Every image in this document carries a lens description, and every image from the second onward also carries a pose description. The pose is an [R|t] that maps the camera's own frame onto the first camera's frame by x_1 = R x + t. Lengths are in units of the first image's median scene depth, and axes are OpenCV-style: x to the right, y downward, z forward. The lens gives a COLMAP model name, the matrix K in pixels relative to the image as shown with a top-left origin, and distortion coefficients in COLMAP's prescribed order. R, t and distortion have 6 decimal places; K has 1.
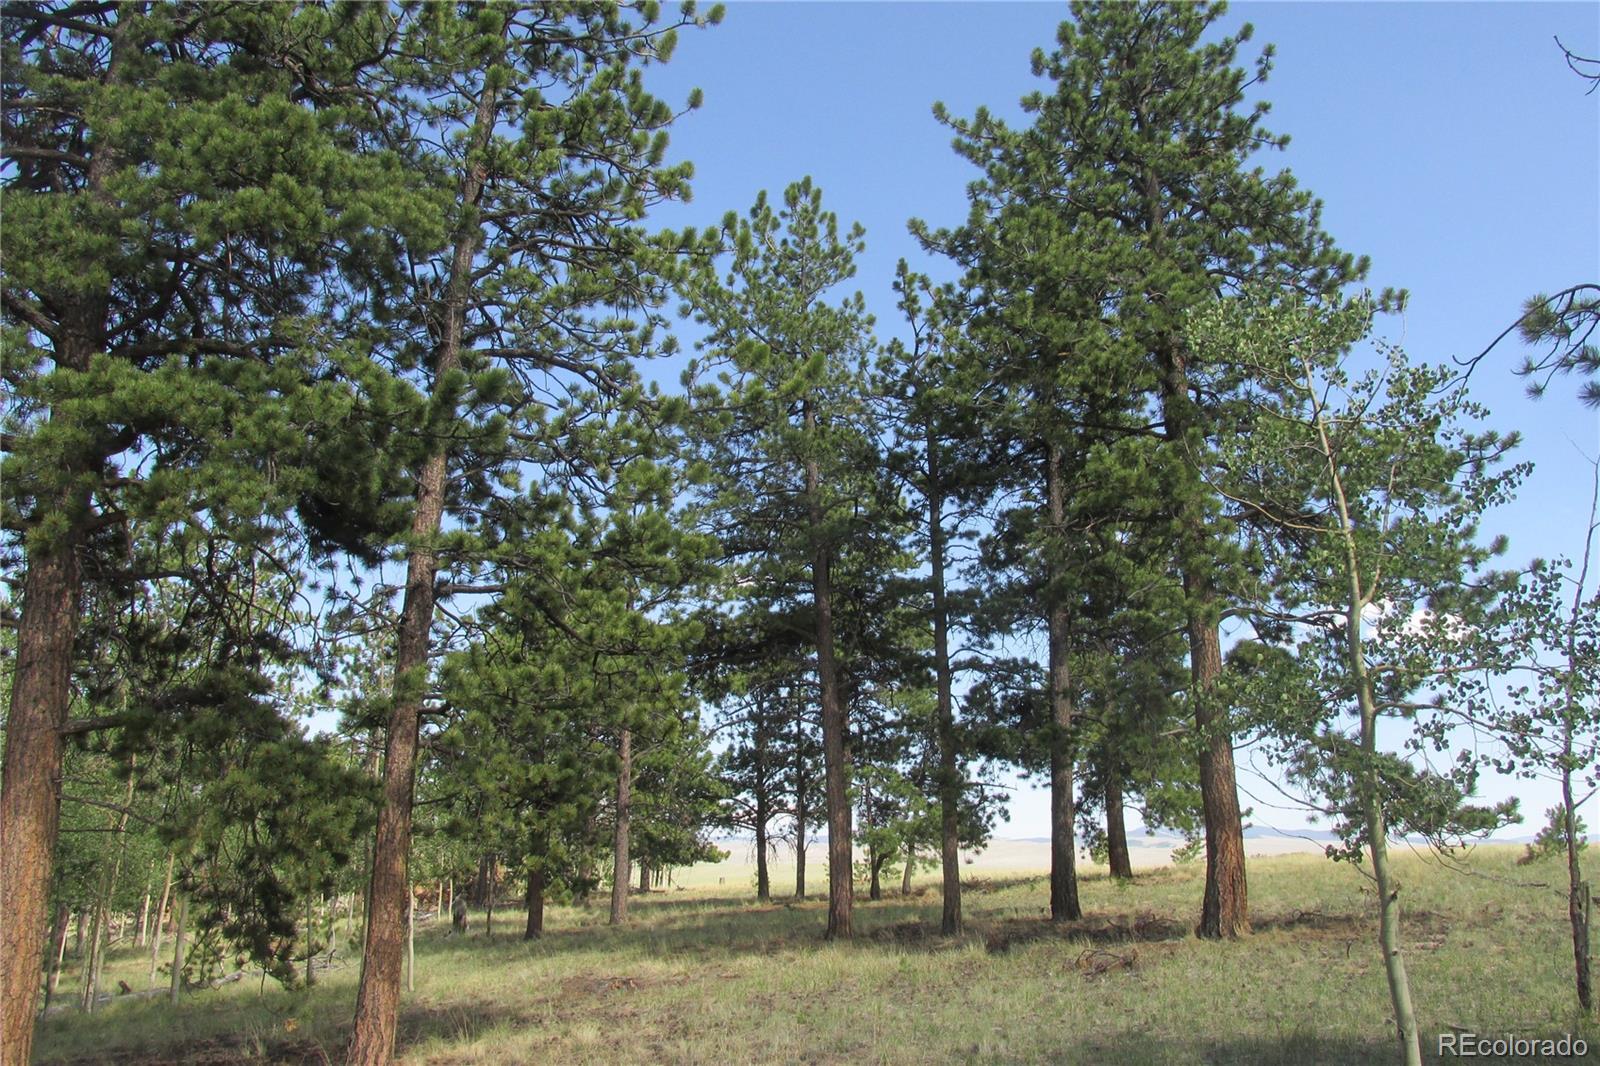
lens RADIAL K [[1356.7, 0, 800.0], [0, 1356.7, 533.0], [0, 0, 1]] dist [-0.033625, 0.007062]
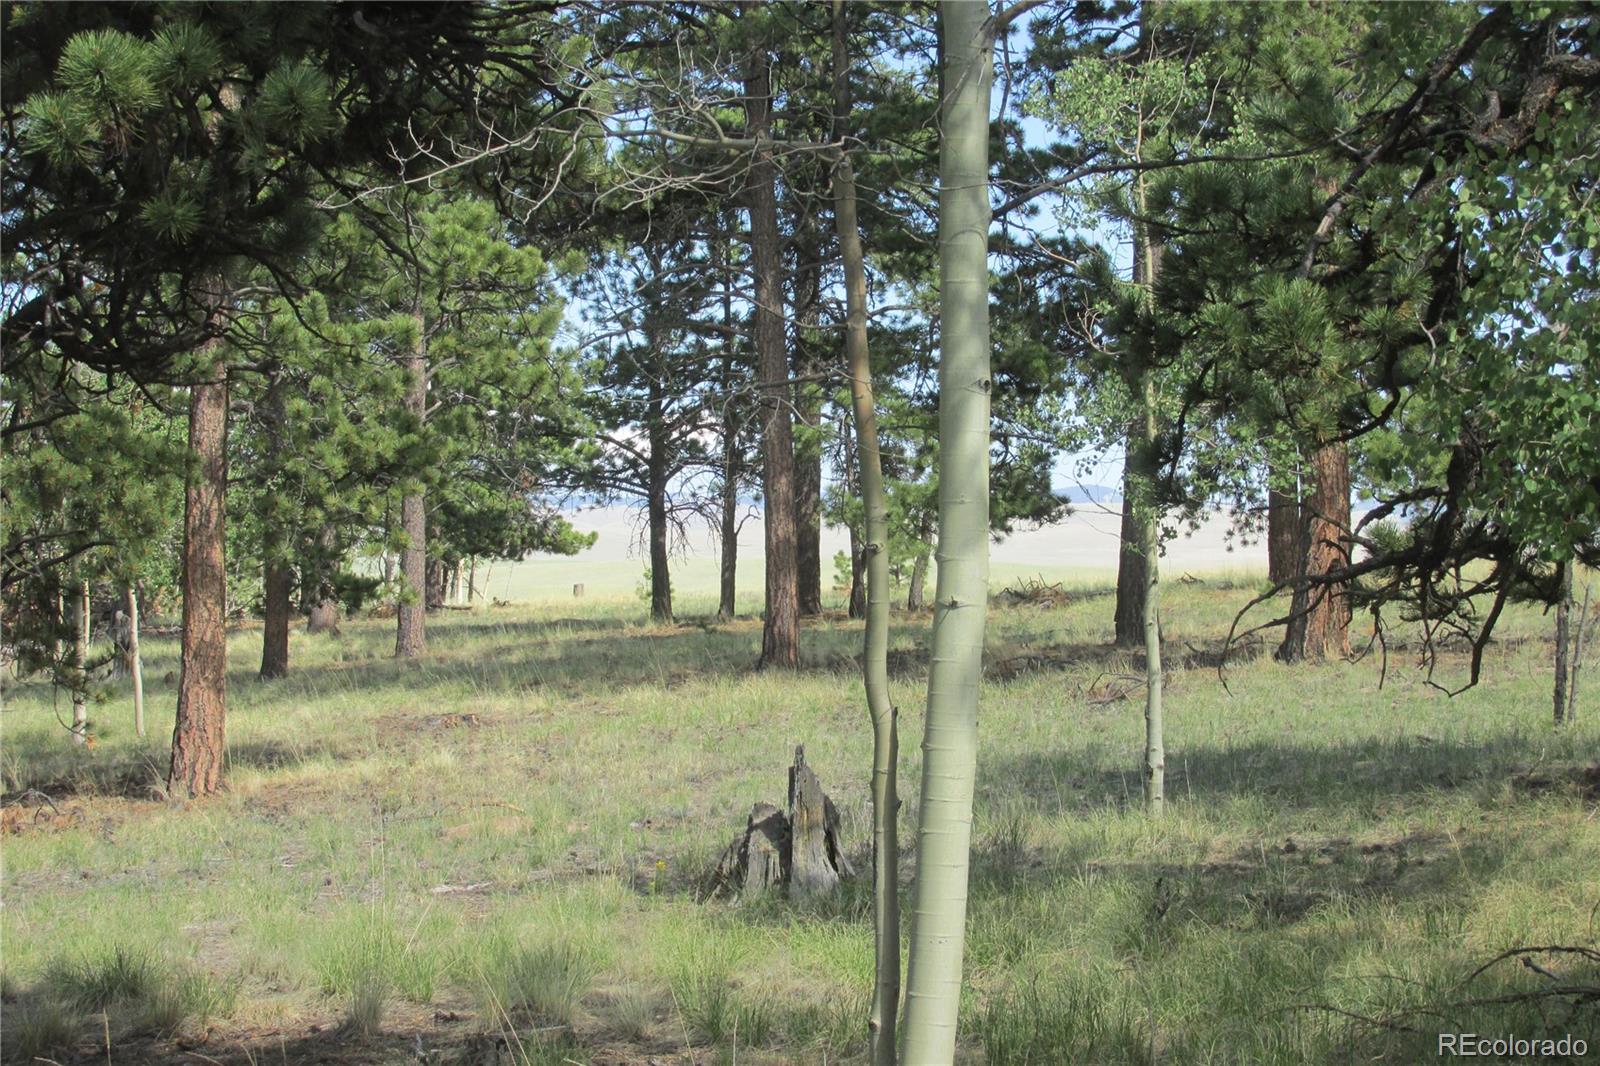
lens RADIAL K [[3251.6, 0, 800.0], [0, 3251.6, 533.0], [0, 0, 1]] dist [-0.017555, 0.001480]
pose [[0.999854, 0.005251, 0.016263, 0.007505], [-0.008844, 0.973271, 0.229488, -0.066410], [-0.014624, -0.229598, 0.973176, -0.275384]]
